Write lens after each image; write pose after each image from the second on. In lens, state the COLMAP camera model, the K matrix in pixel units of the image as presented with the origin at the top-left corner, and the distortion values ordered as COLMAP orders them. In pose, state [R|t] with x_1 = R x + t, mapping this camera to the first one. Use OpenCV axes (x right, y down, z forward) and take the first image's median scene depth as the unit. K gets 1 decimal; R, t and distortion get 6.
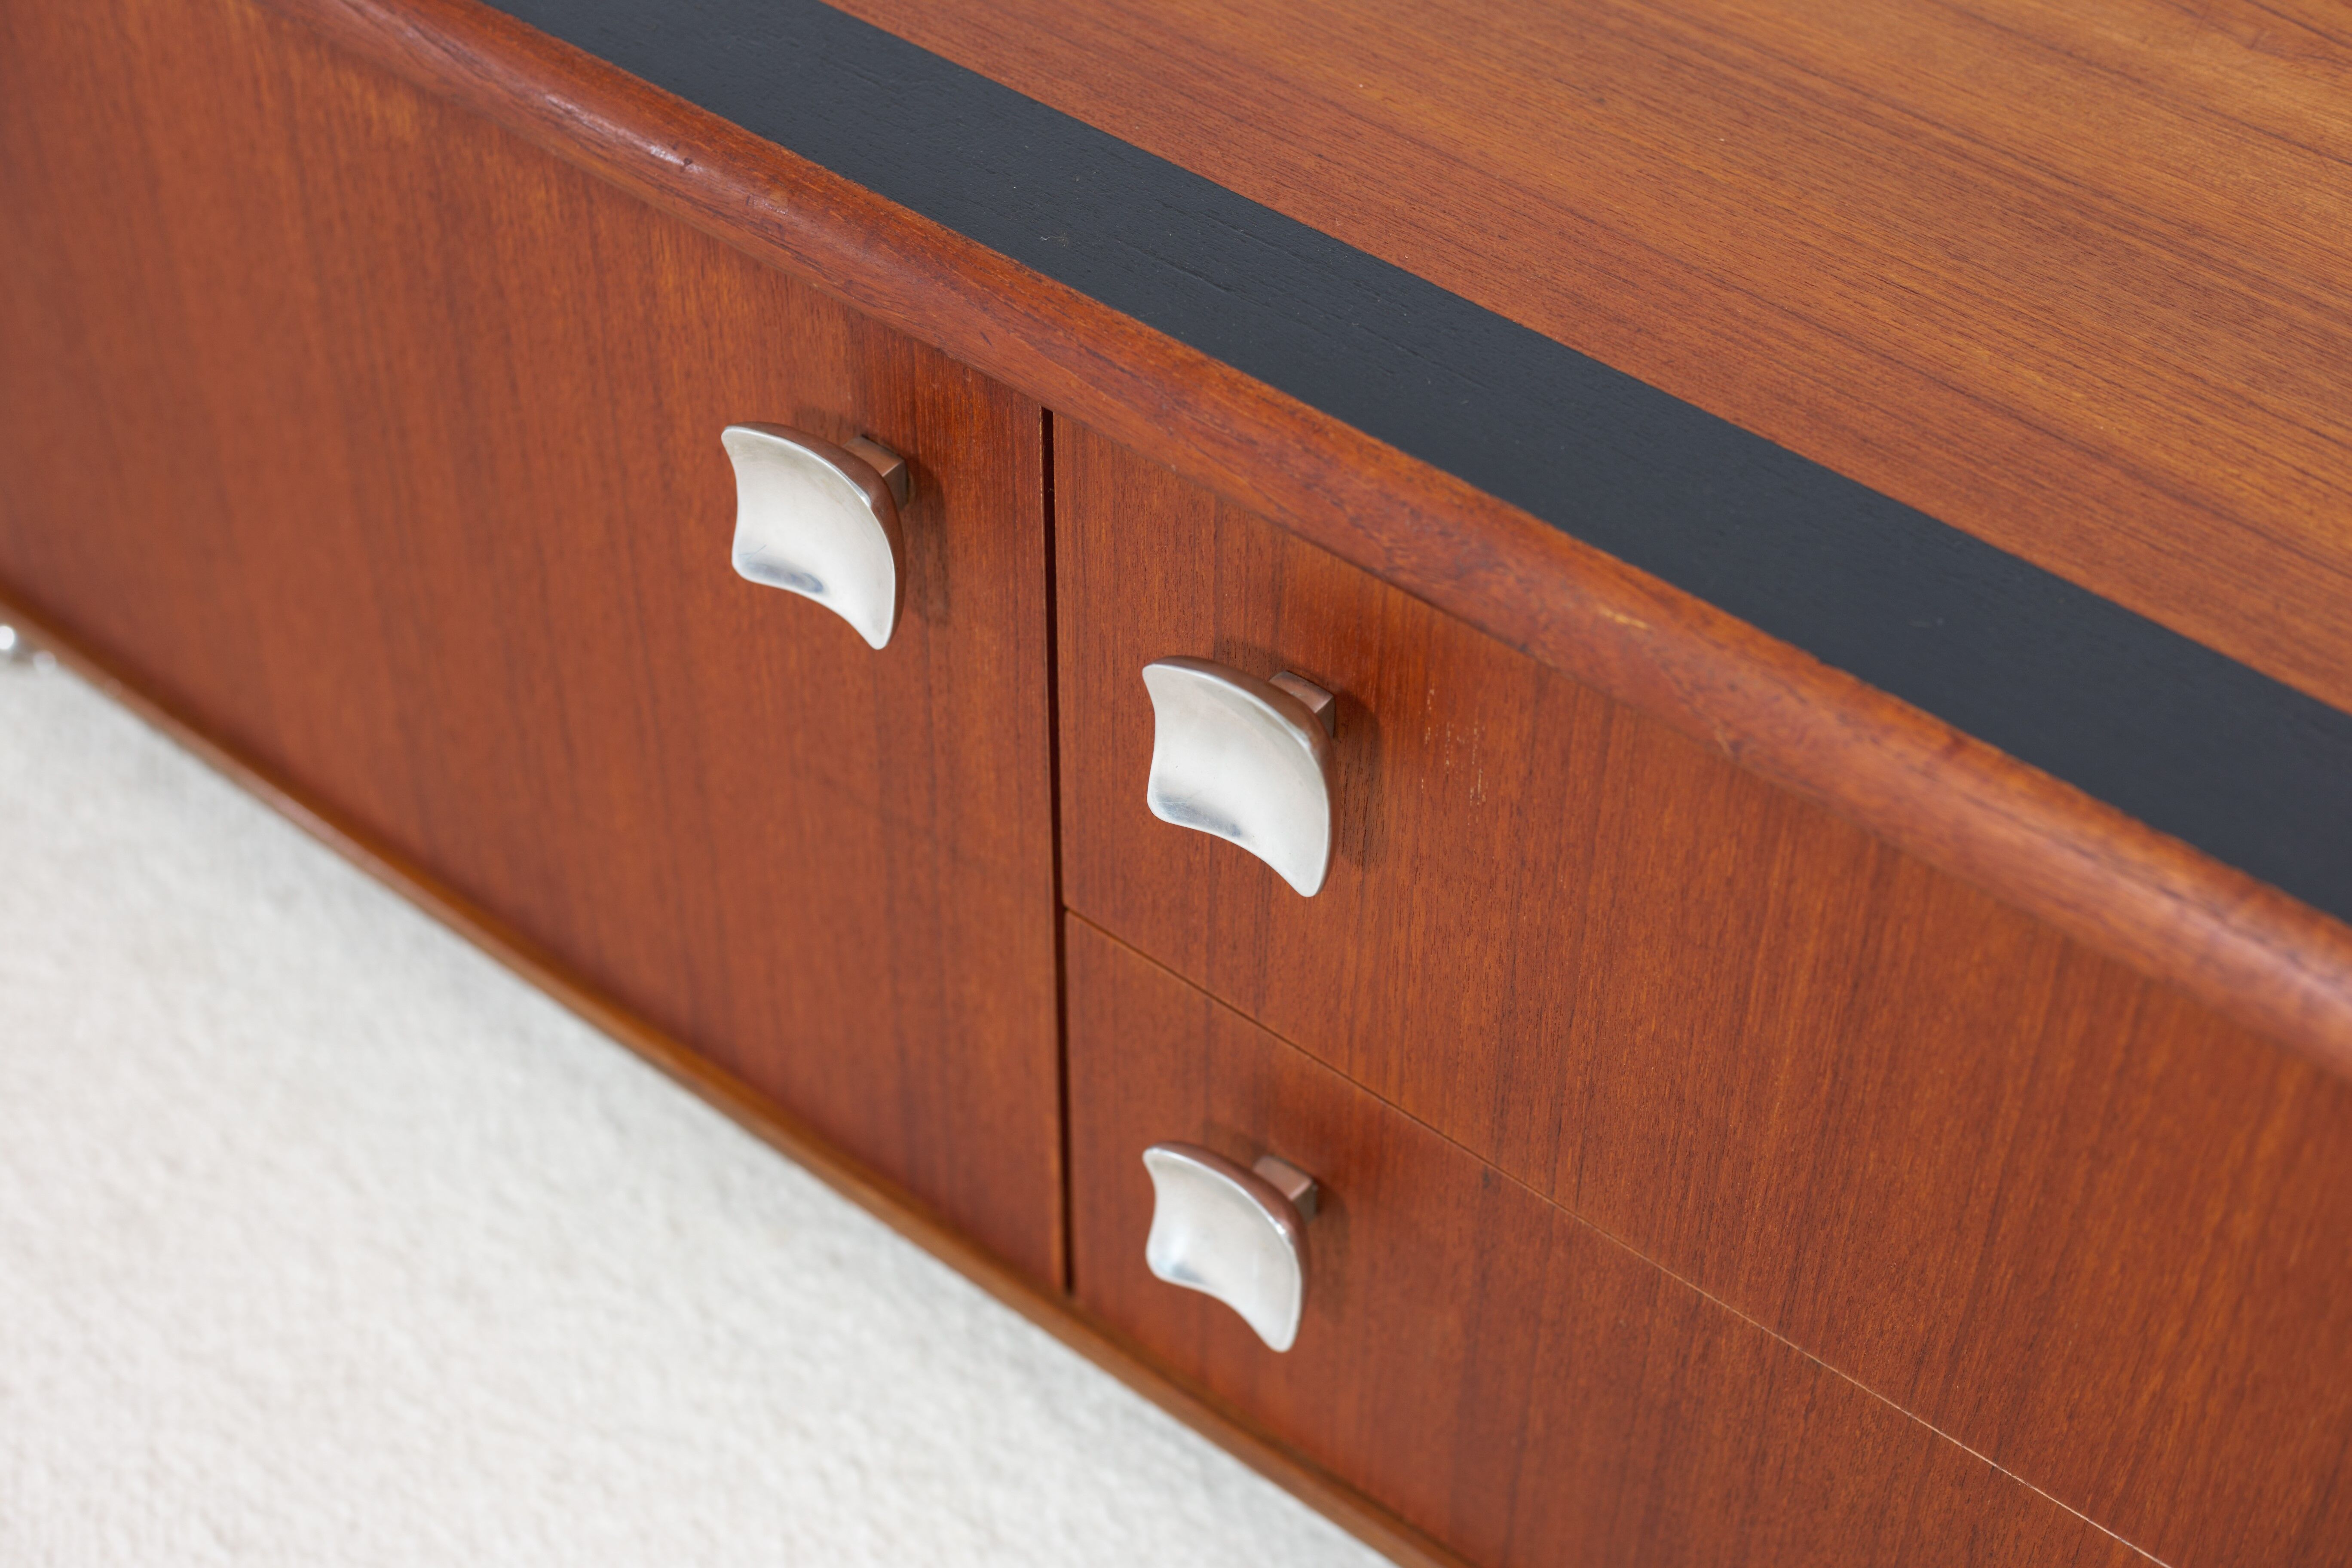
lens RADIAL K [[3553.4, 0, 1176.0], [0, 3553.4, 784.0], [0, 0, 1]] dist [-0.109448, -0.147253]
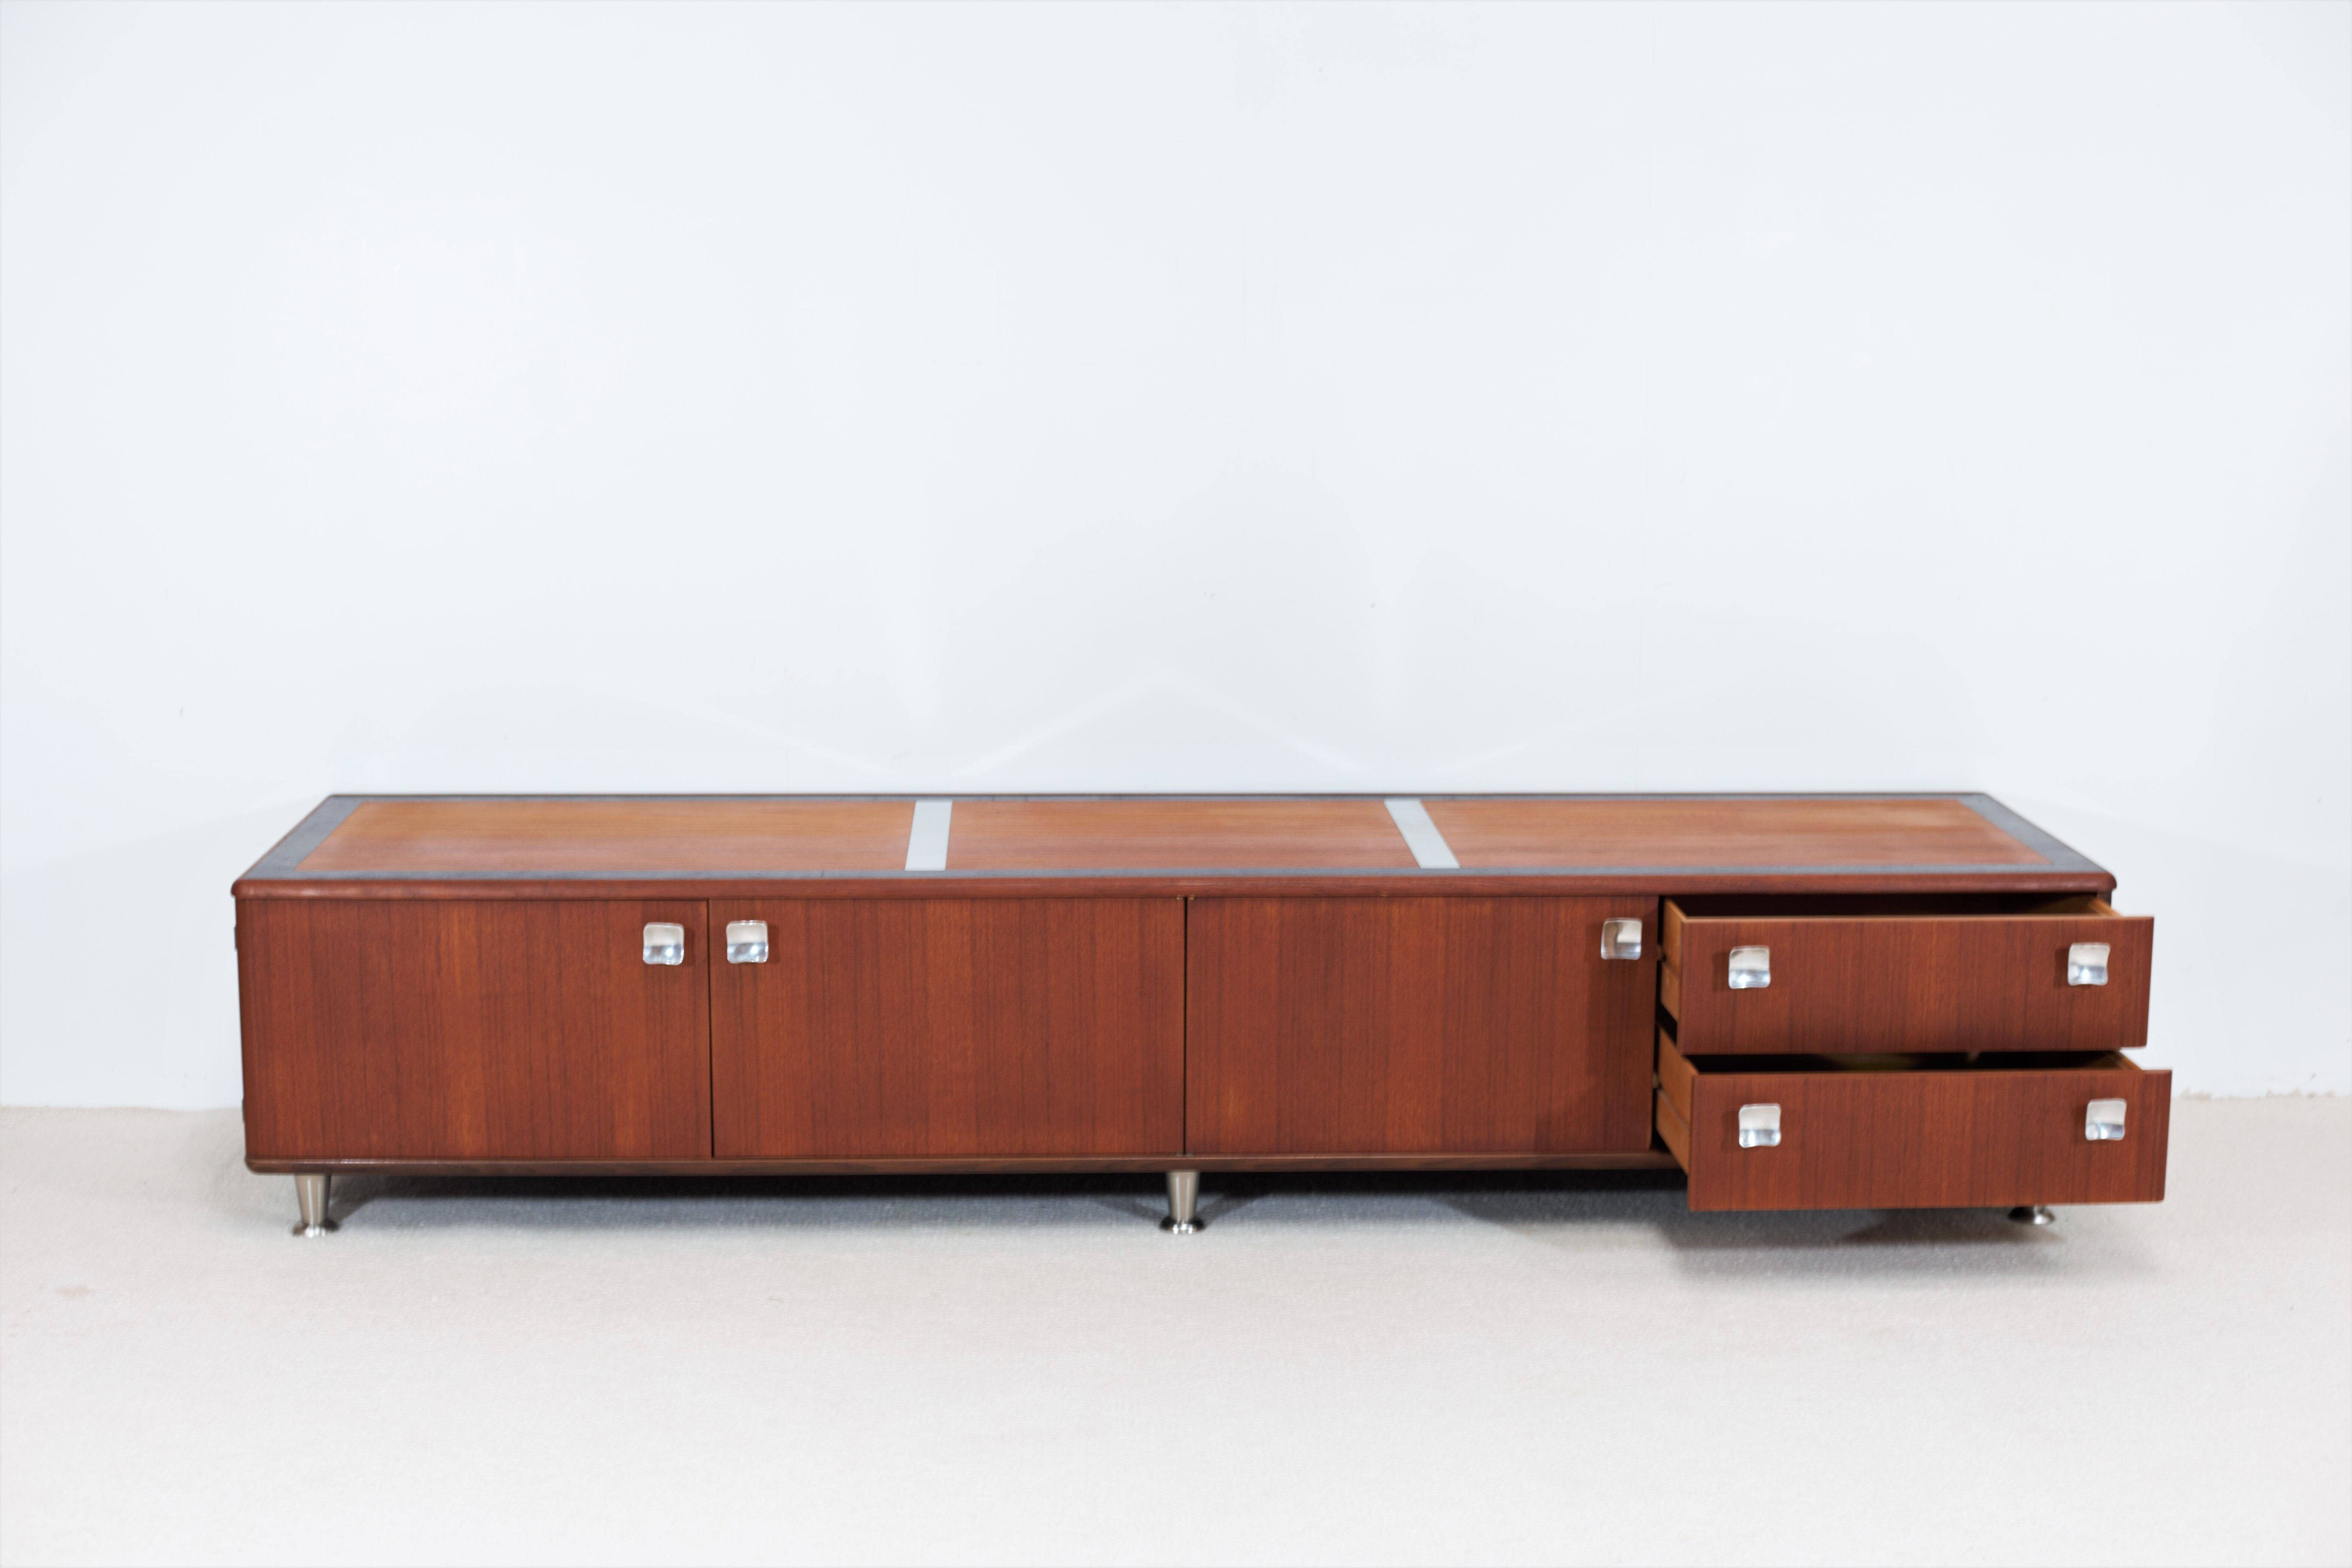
lens RADIAL K [[3470.5, 0, 1176.0], [0, 3470.5, 784.0], [0, 0, 1]] dist [-0.108565, -0.059582]
pose [[0.752910, -0.117591, 0.647533, -3.830642], [0.460644, 0.796873, -0.390897, 1.423505], [-0.470036, 0.592592, 0.654141, -2.149368]]
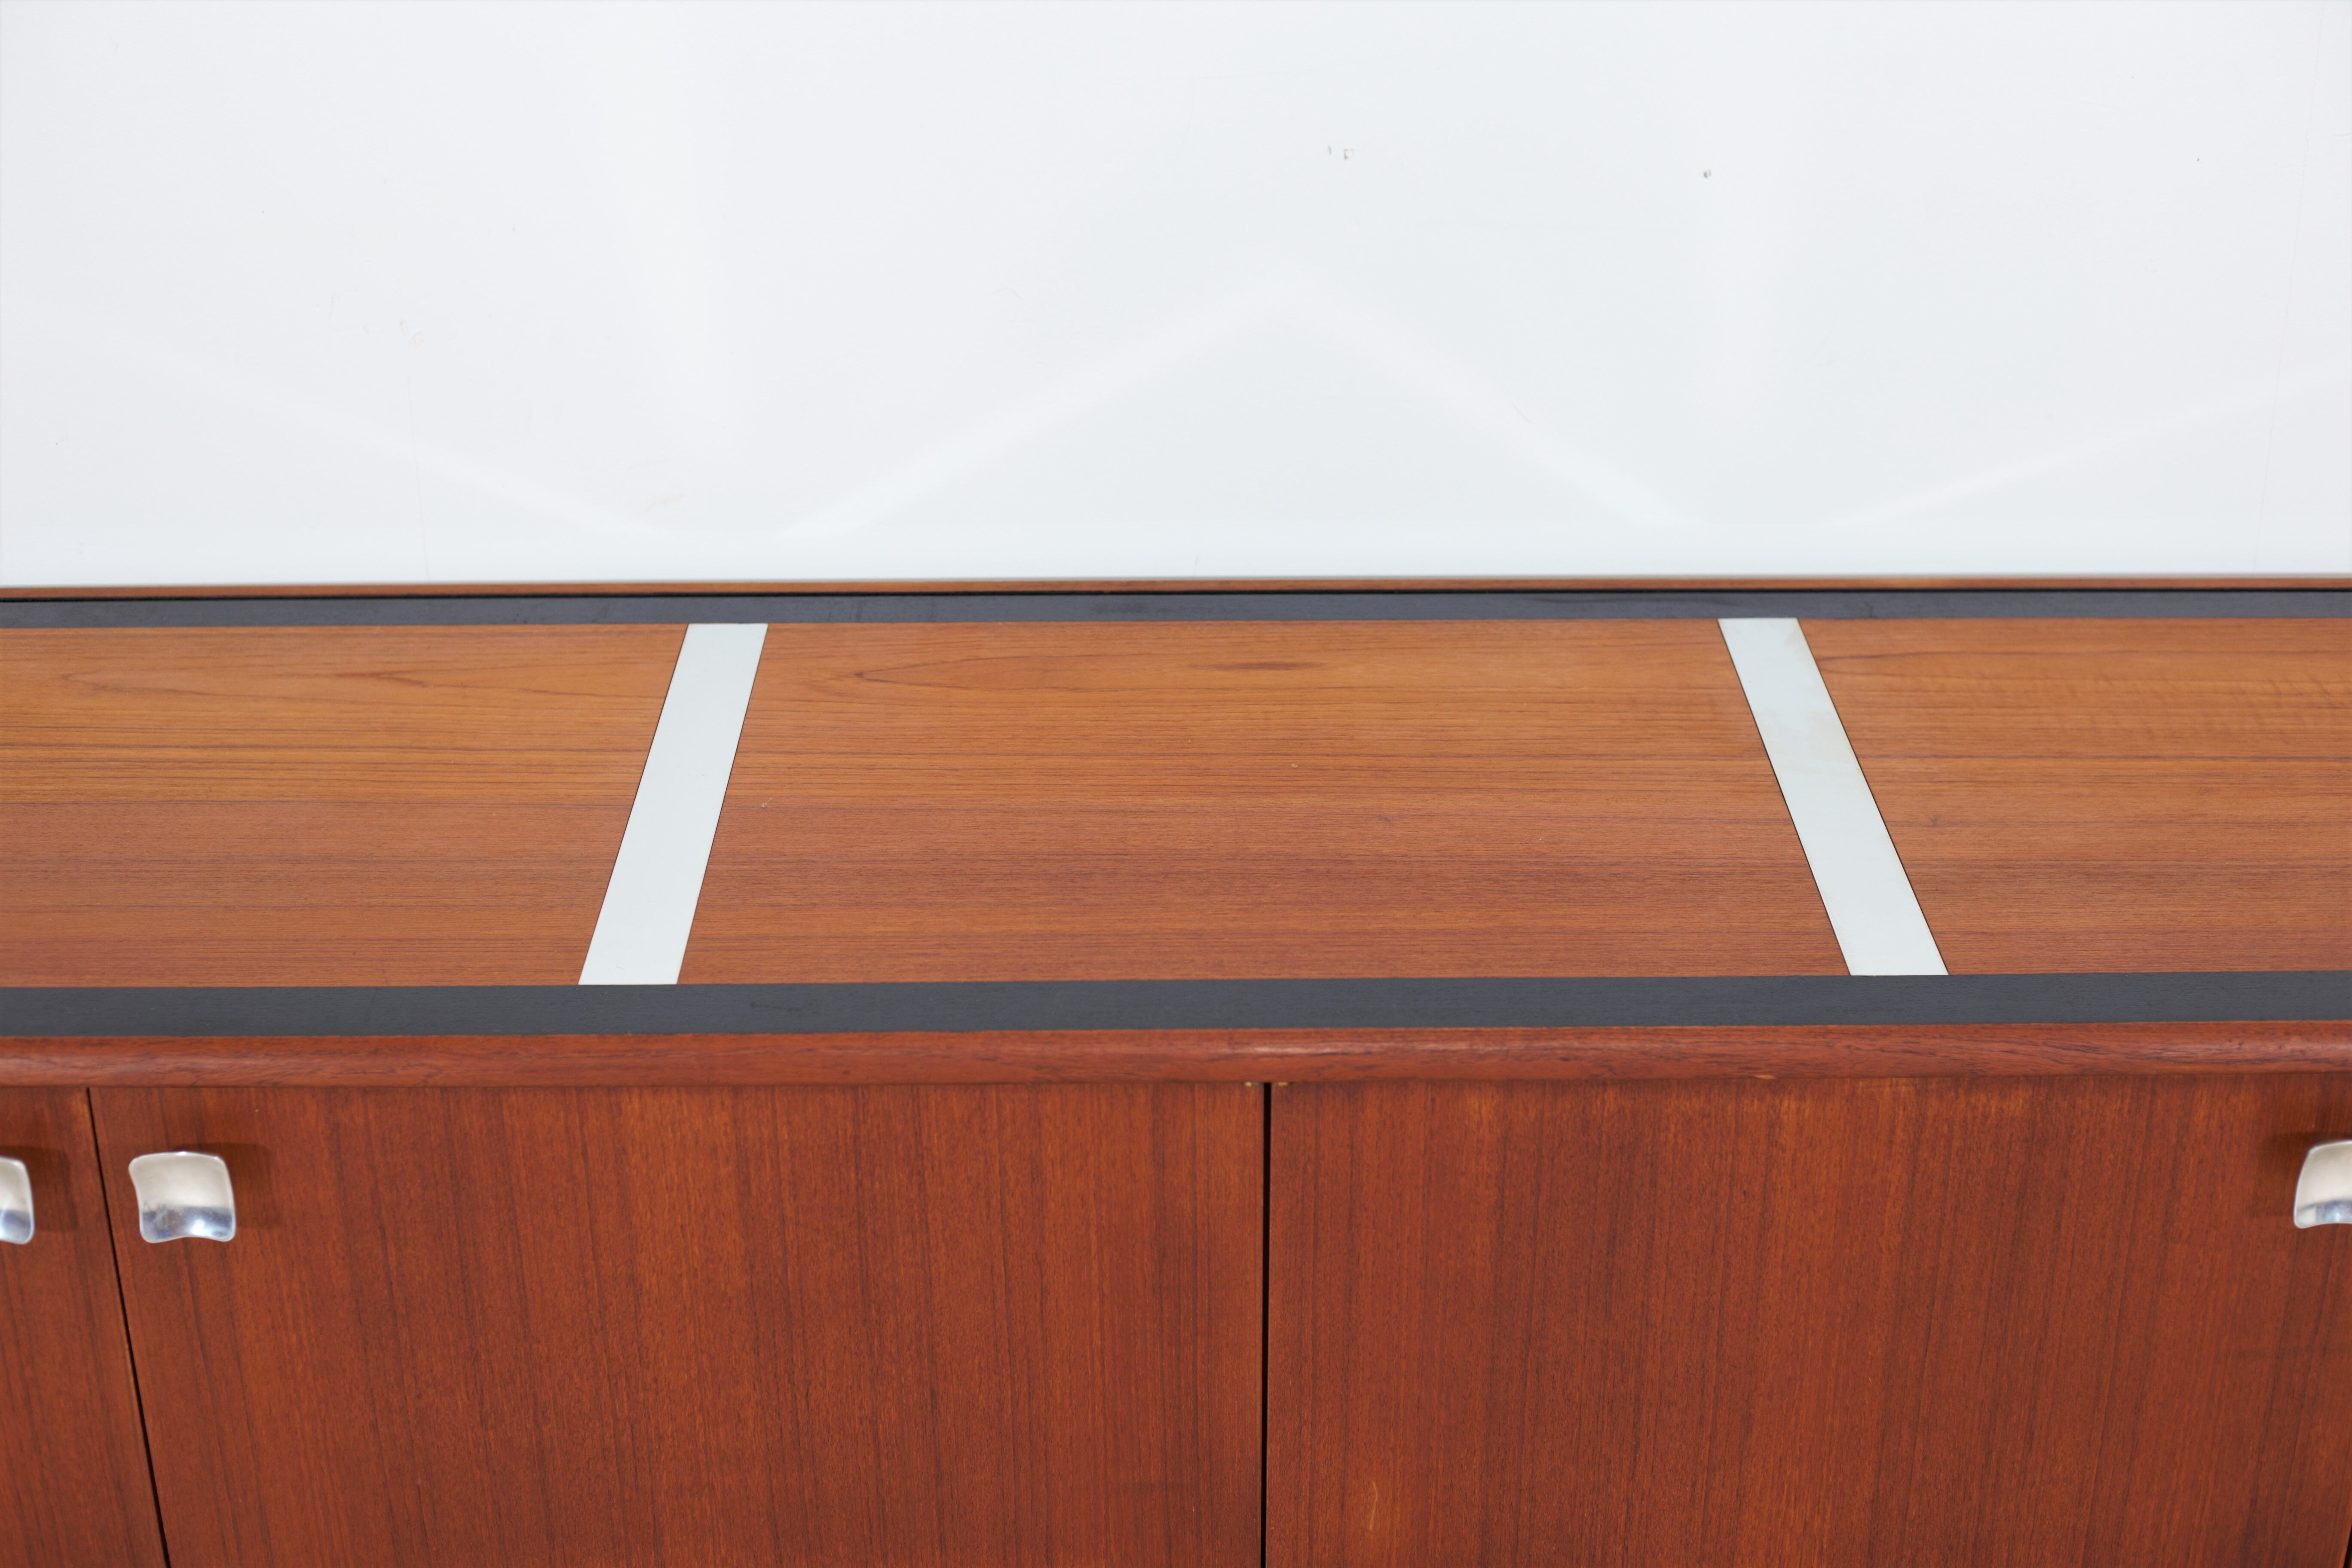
lens RADIAL K [[3470.5, 0, 1176.0], [0, 3470.5, 784.0], [0, 0, 1]] dist [-0.108565, -0.059582]
pose [[0.777851, -0.276897, 0.564160, -1.705199], [0.446389, 0.875327, -0.185850, -0.209107], [-0.442363, 0.396398, 0.804477, -0.426261]]
